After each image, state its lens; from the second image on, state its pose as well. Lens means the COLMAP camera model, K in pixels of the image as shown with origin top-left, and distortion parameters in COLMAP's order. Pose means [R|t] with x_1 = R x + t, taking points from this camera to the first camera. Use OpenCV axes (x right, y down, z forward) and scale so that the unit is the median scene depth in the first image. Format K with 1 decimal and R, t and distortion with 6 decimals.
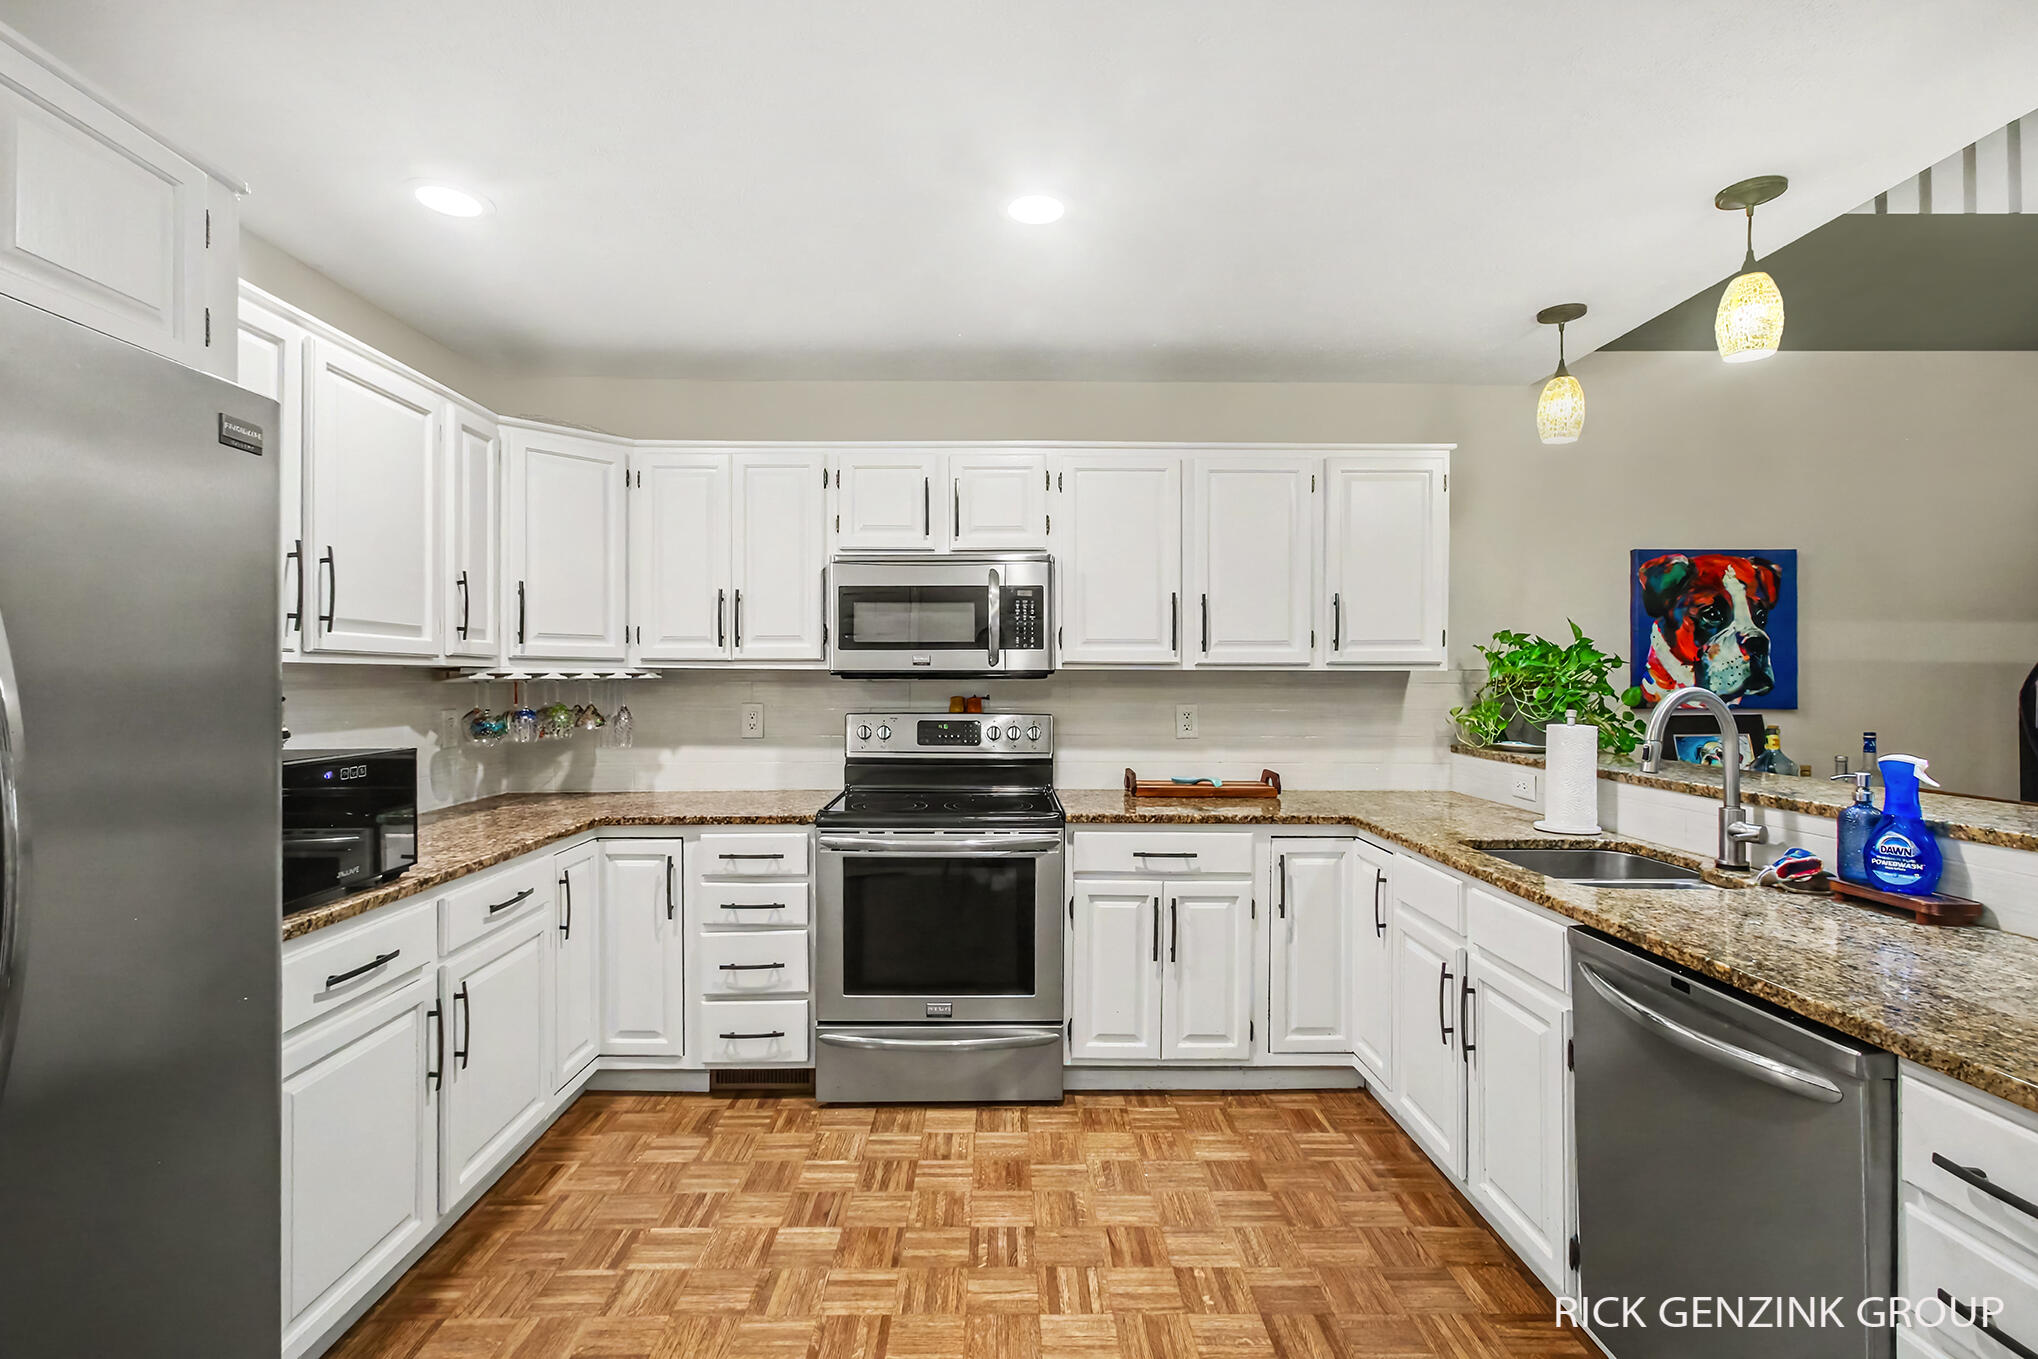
lens RADIAL K [[930.5, 0, 1013.7], [0, 930.5, 678.1], [0, 0, 1]] dist [-0.003393, -0.000101]
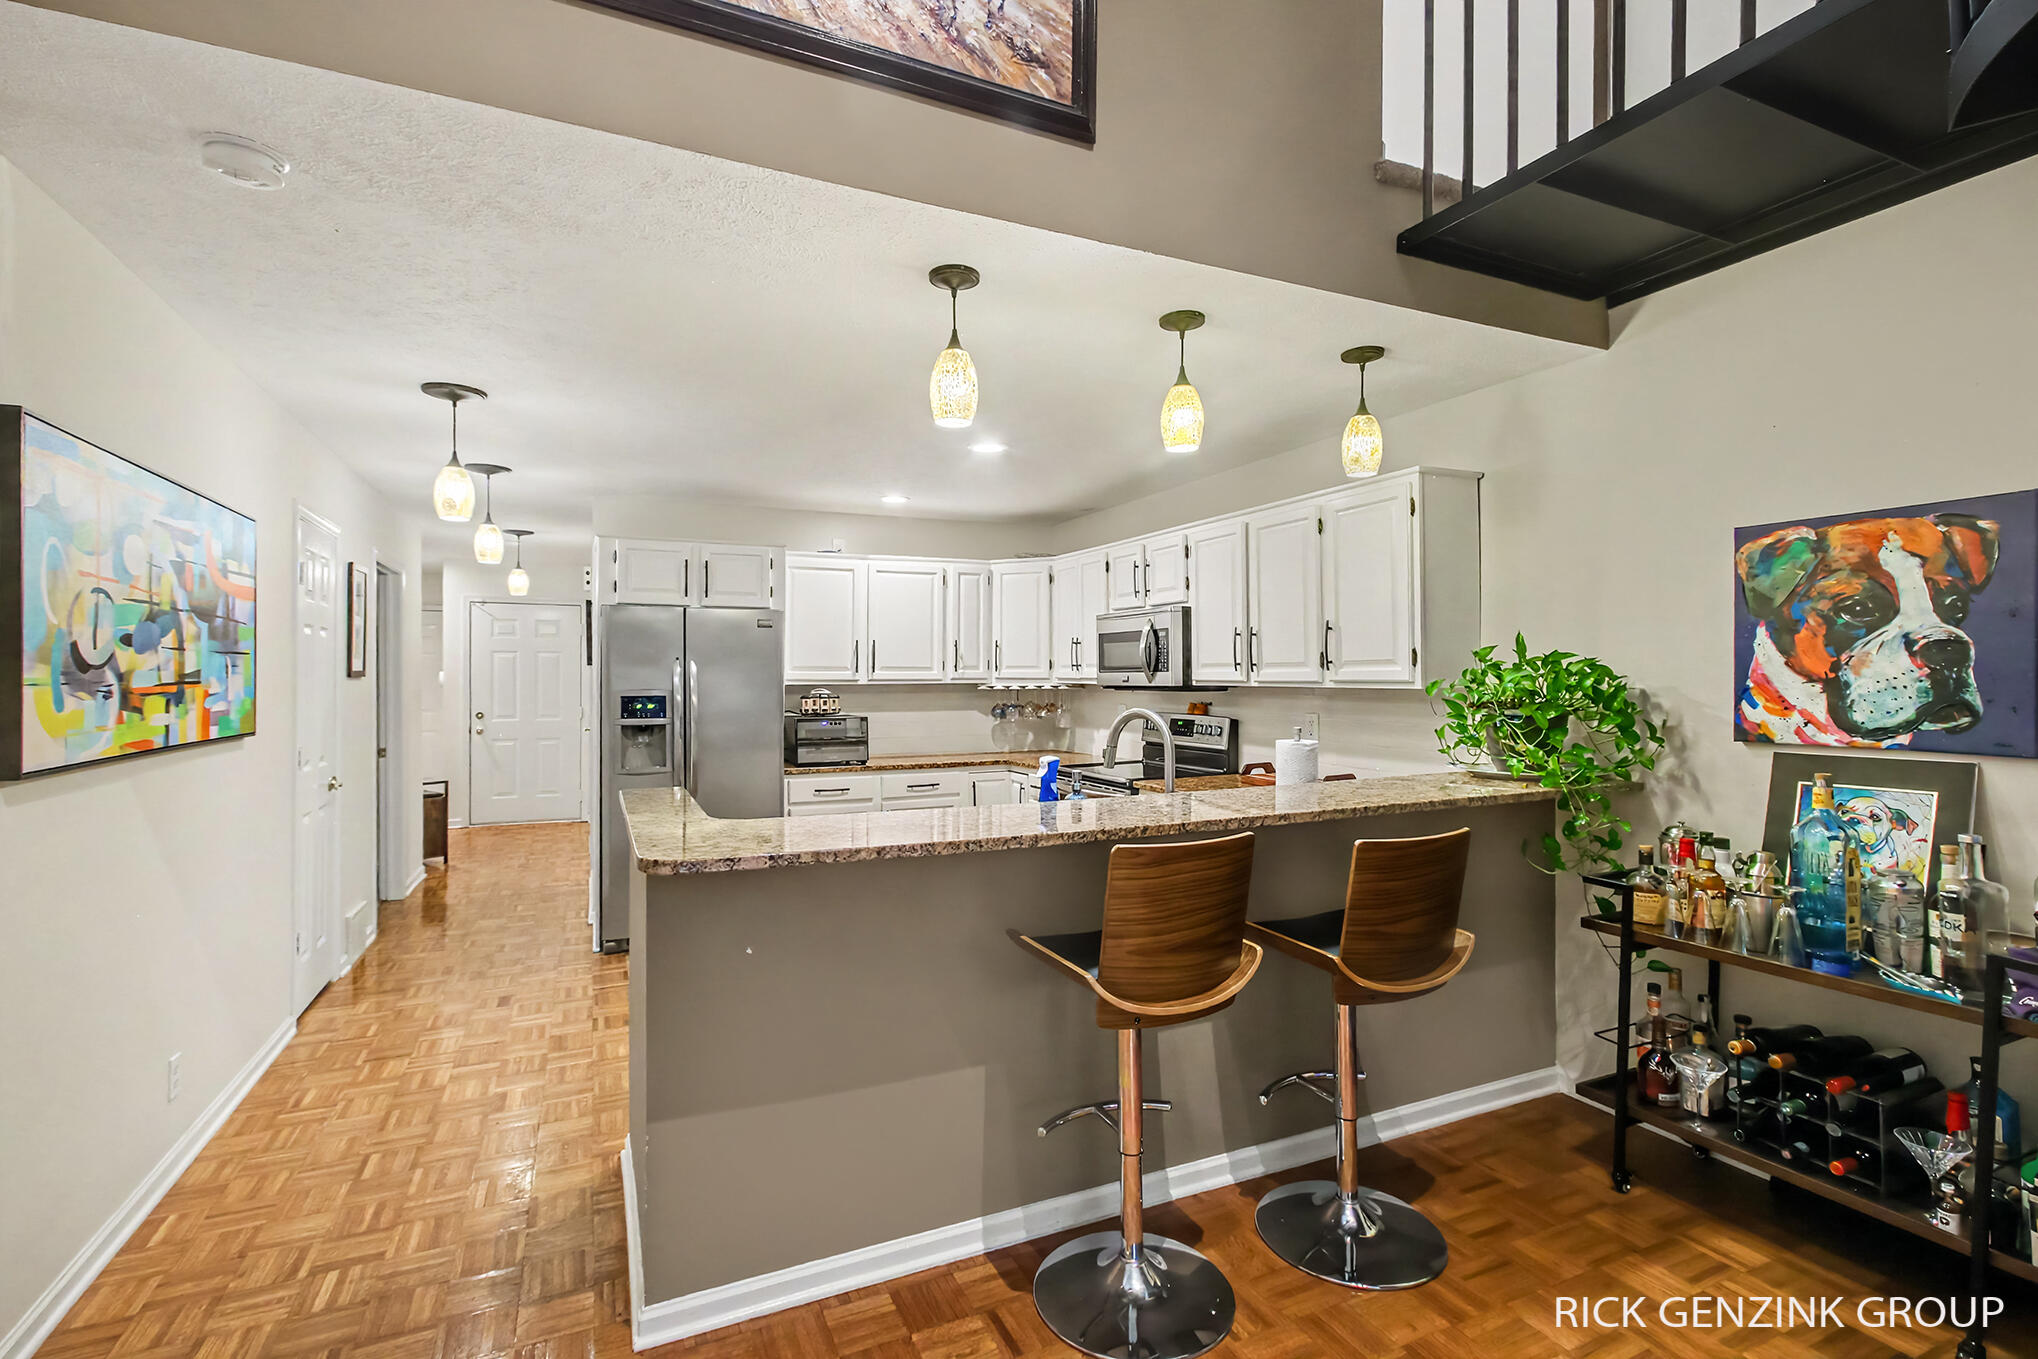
lens RADIAL K [[930.5, 0, 1012.2], [0, 930.5, 679.4], [0, 0, 1]] dist [-0.003393, -0.000101]
pose [[0.416834, 0.001149, -0.908982, 1.110351], [0.003673, 0.999989, 0.002949, -0.021270], [0.908975, -0.004568, 0.416825, 0.157405]]
